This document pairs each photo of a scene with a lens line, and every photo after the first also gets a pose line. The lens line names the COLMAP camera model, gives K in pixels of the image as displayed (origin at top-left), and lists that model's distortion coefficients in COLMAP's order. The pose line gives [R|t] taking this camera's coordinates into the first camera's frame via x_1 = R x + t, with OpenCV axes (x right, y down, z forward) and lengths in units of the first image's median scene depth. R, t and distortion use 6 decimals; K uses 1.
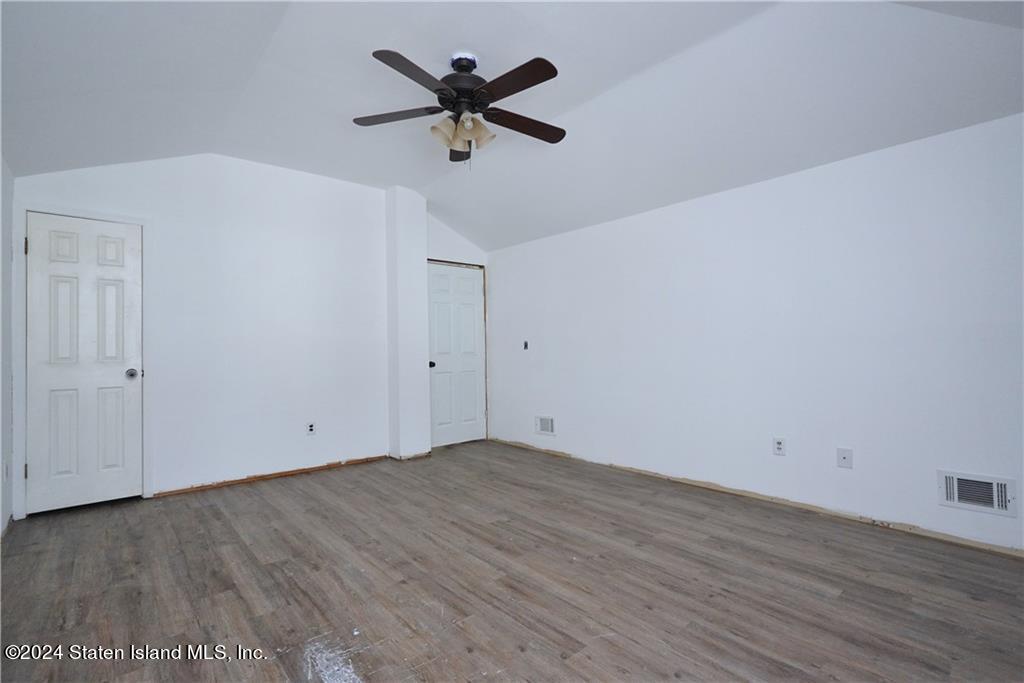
lens RADIAL K [[469.9, 0, 512.0], [0, 469.9, 344.6], [0, 0, 1]] dist [0.001077, 0.000288]
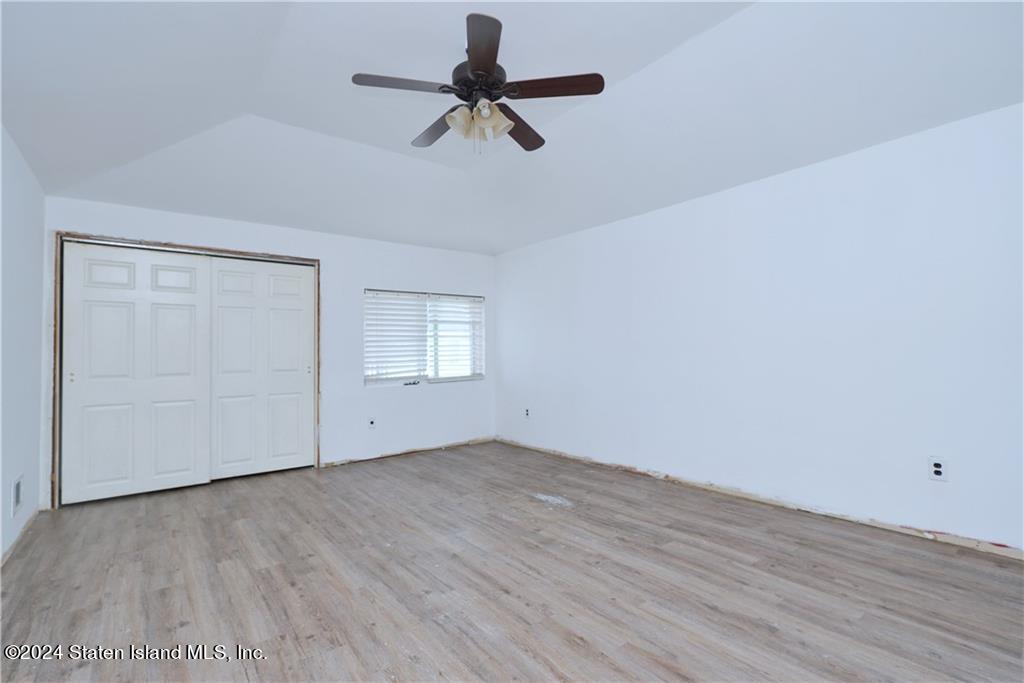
lens RADIAL K [[469.9, 0, 511.8], [0, 469.9, 343.2], [0, 0, 1]] dist [0.001077, 0.000288]
pose [[-0.998379, 0.028540, 0.049233, -0.207202], [0.026800, 0.999005, -0.035649, 0.036156], [-0.050202, -0.034271, -0.998151, 1.990636]]
